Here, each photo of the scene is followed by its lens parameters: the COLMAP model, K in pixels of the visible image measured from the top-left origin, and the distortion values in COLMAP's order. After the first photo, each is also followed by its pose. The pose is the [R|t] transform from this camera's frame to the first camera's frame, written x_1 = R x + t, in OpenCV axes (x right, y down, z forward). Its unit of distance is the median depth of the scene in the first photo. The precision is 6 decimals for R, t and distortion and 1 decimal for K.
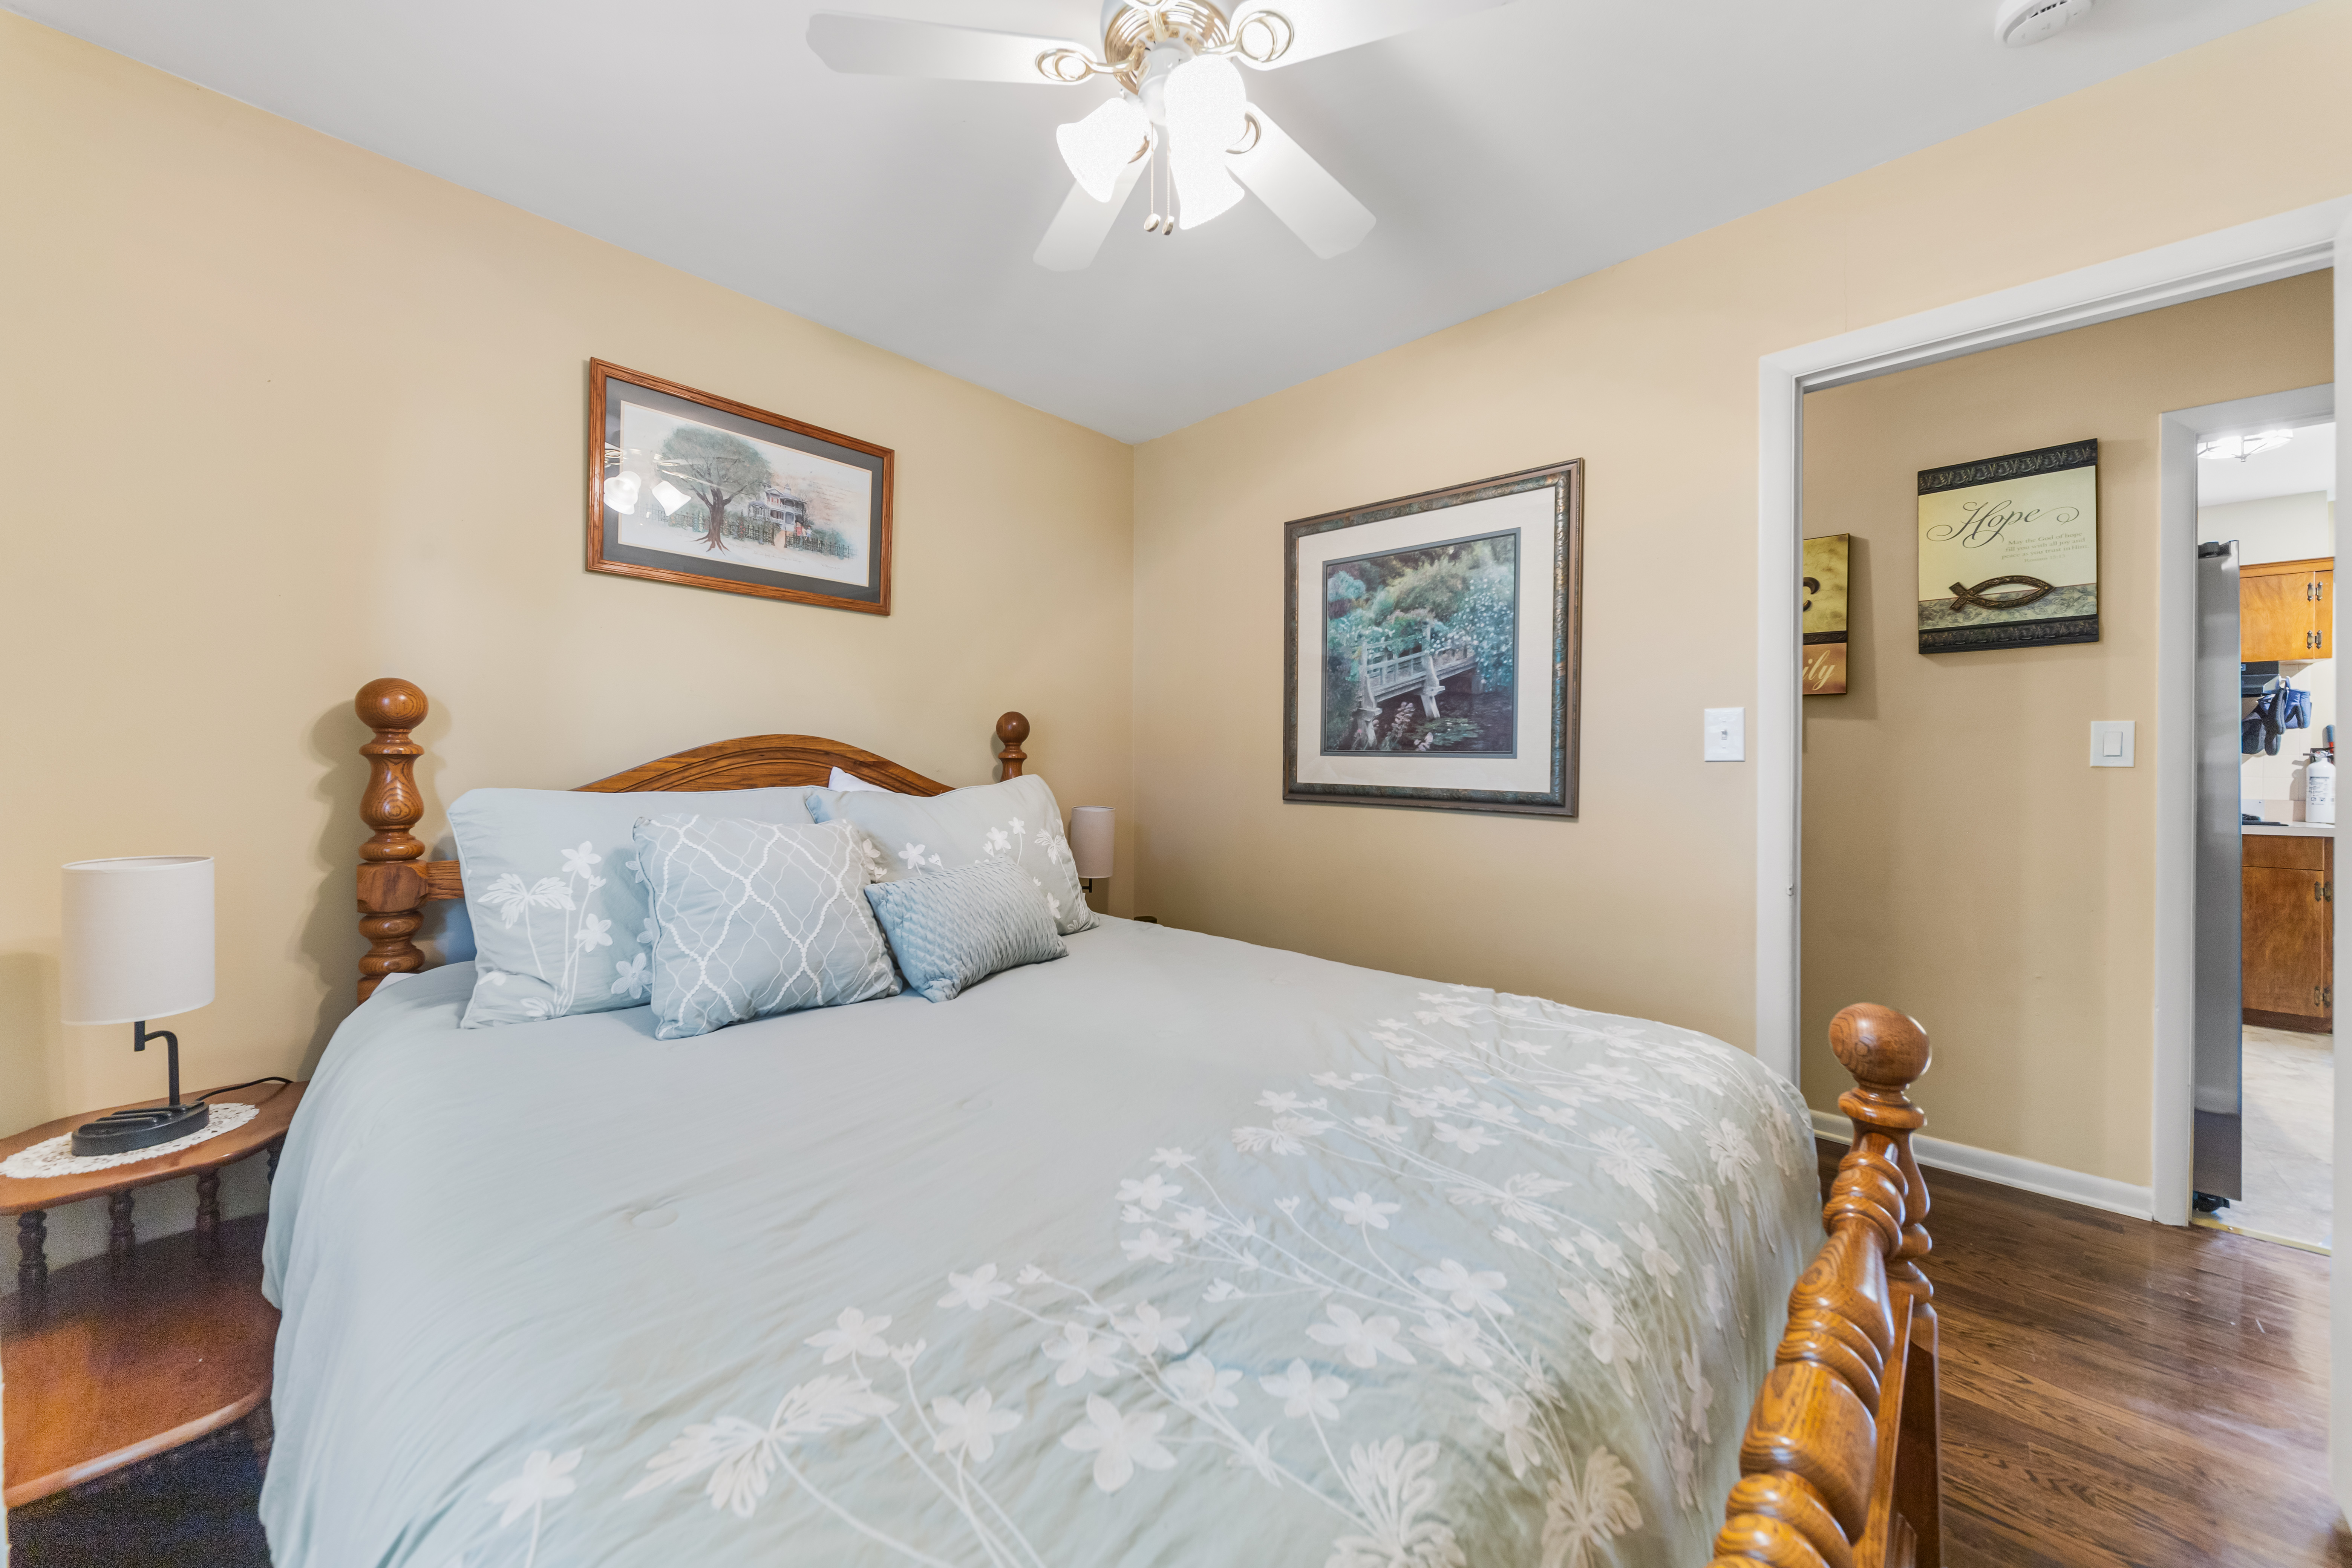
lens RADIAL K [[835.5, 0, 1170.7], [0, 835.5, 769.6], [0, 0, 1]] dist [0.001487, 0.000110]
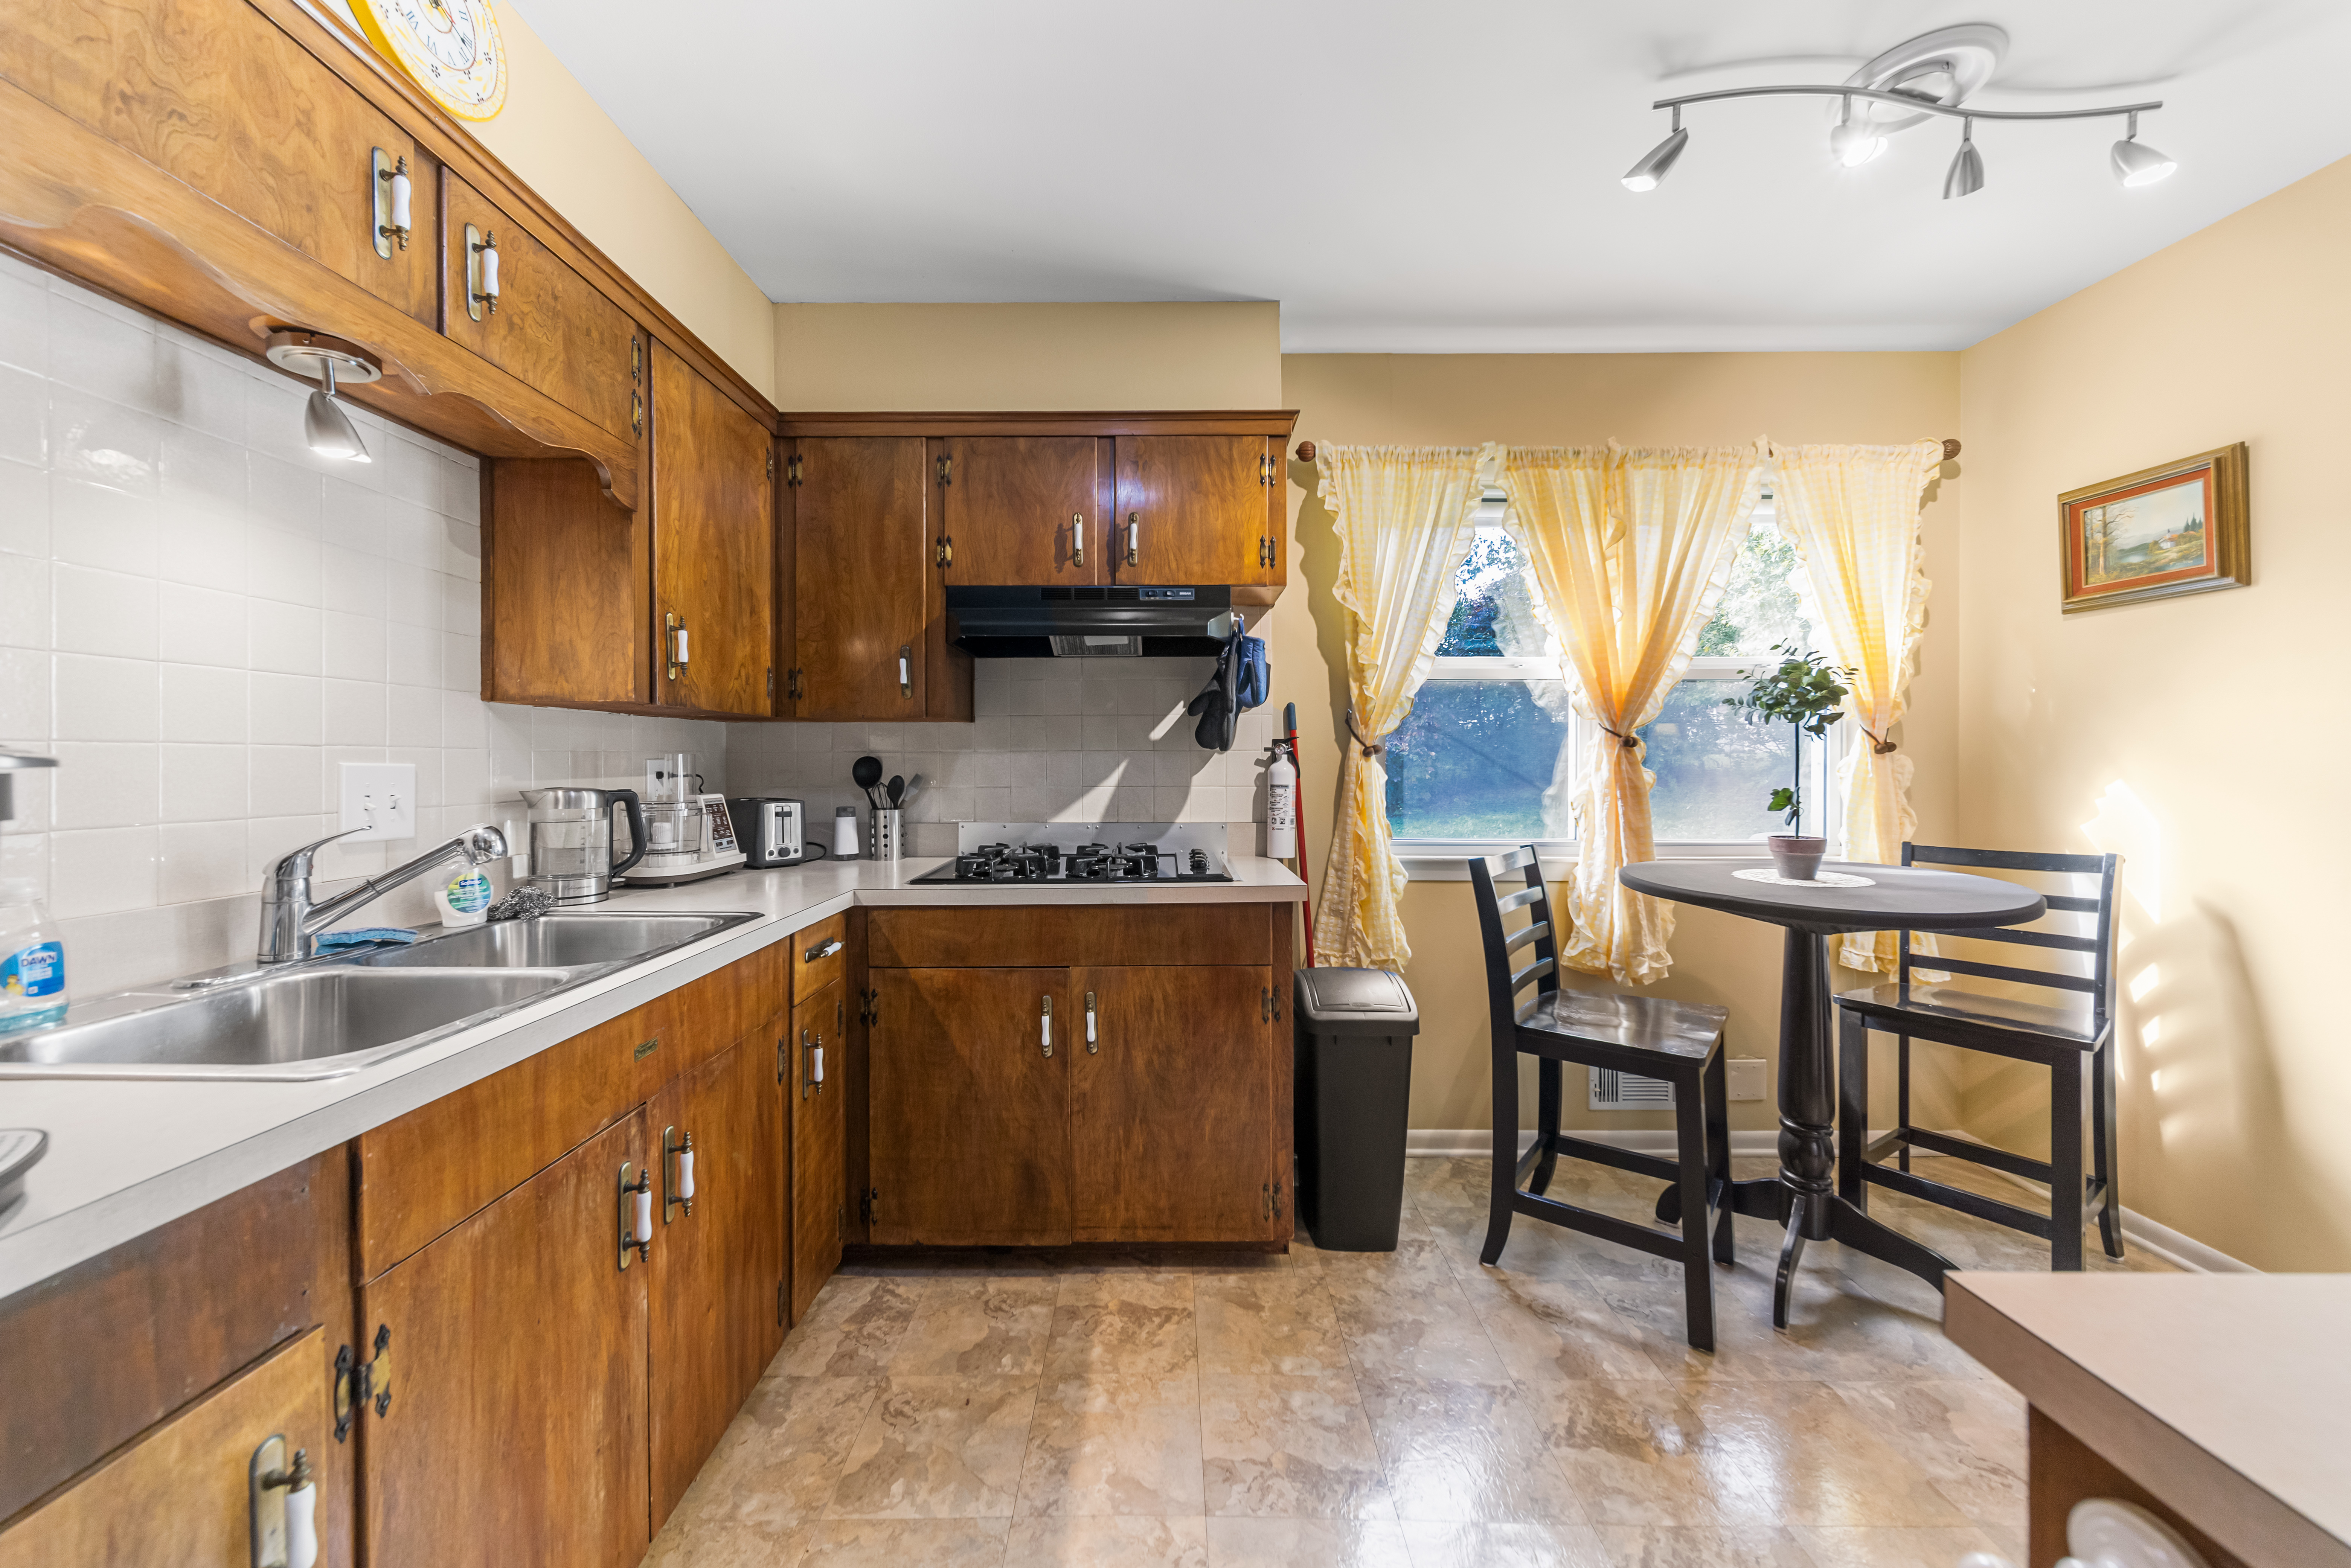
lens RADIAL K [[828.6, 0, 1166.9], [0, 828.6, 757.6], [0, 0, 1]] dist [0.000436, -0.000008]
pose [[0.729327, -0.006455, 0.684135, 0.332967], [0.001623, 0.999969, 0.007704, -0.006388], [-0.684164, -0.004508, 0.729314, 0.227558]]
